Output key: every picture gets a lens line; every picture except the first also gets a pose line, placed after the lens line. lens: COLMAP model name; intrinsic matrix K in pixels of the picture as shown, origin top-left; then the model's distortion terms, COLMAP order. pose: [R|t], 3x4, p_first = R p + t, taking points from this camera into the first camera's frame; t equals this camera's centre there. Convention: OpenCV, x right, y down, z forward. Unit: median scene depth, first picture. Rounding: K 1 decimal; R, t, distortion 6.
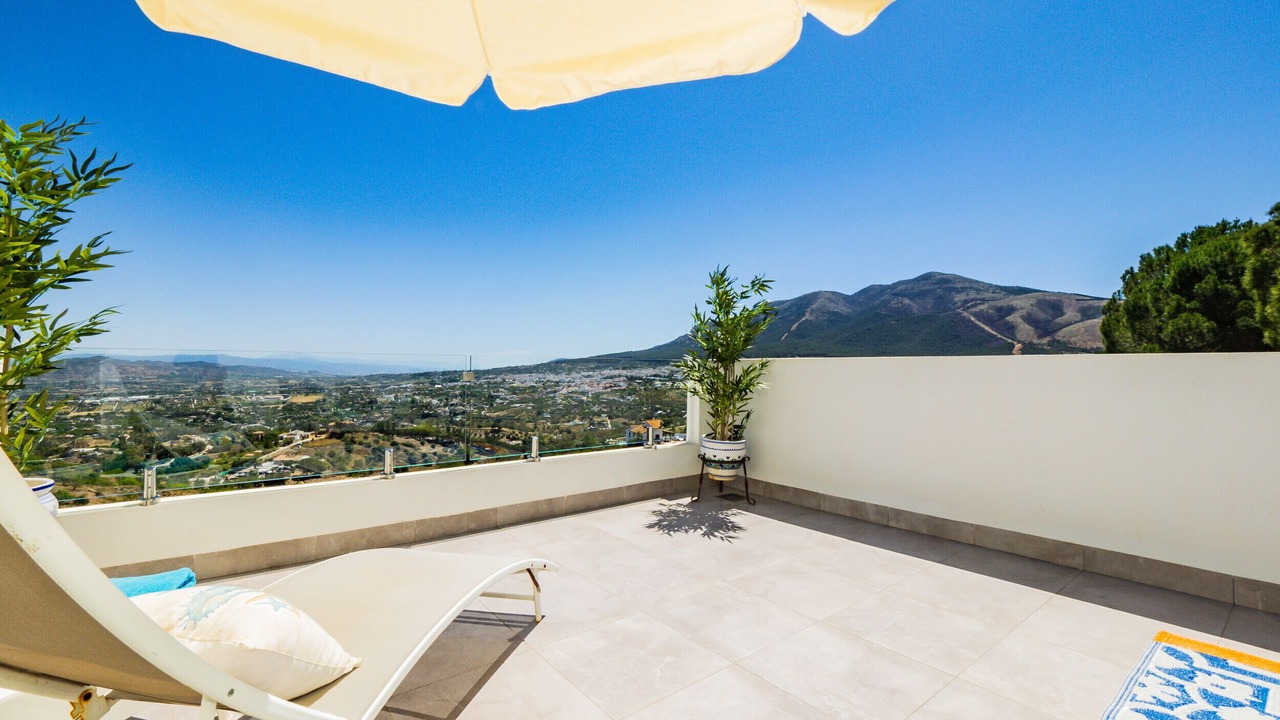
lens RADIAL K [[532.2, 0, 623.7], [0, 532.2, 358.2], [0, 0, 1]] dist [0.000258, -0.000081]
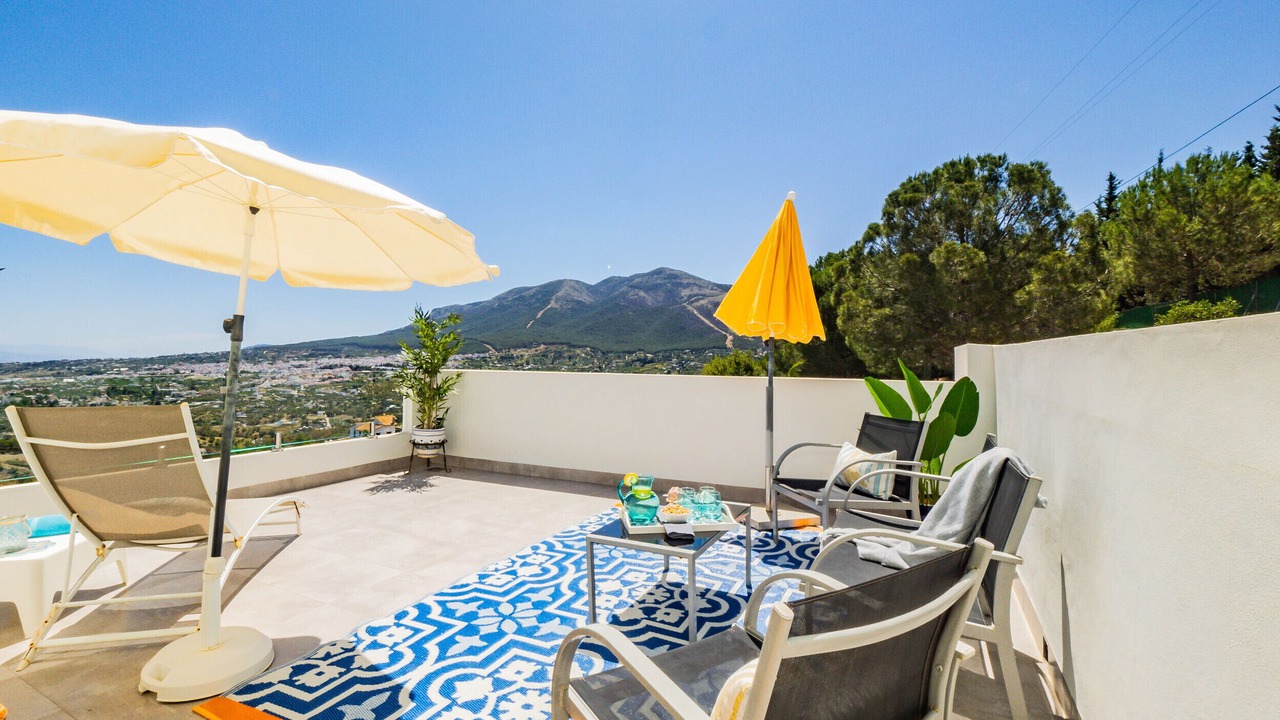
lens RADIAL K [[570.9, 0, 607.3], [0, 570.9, 357.6], [0, 0, 1]] dist [-0.000907, -0.013554]
pose [[0.909787, 0.002040, 0.415071, -0.008554], [-0.010594, 0.999776, 0.018307, -0.062856], [-0.414940, -0.021053, 0.909605, -0.522983]]
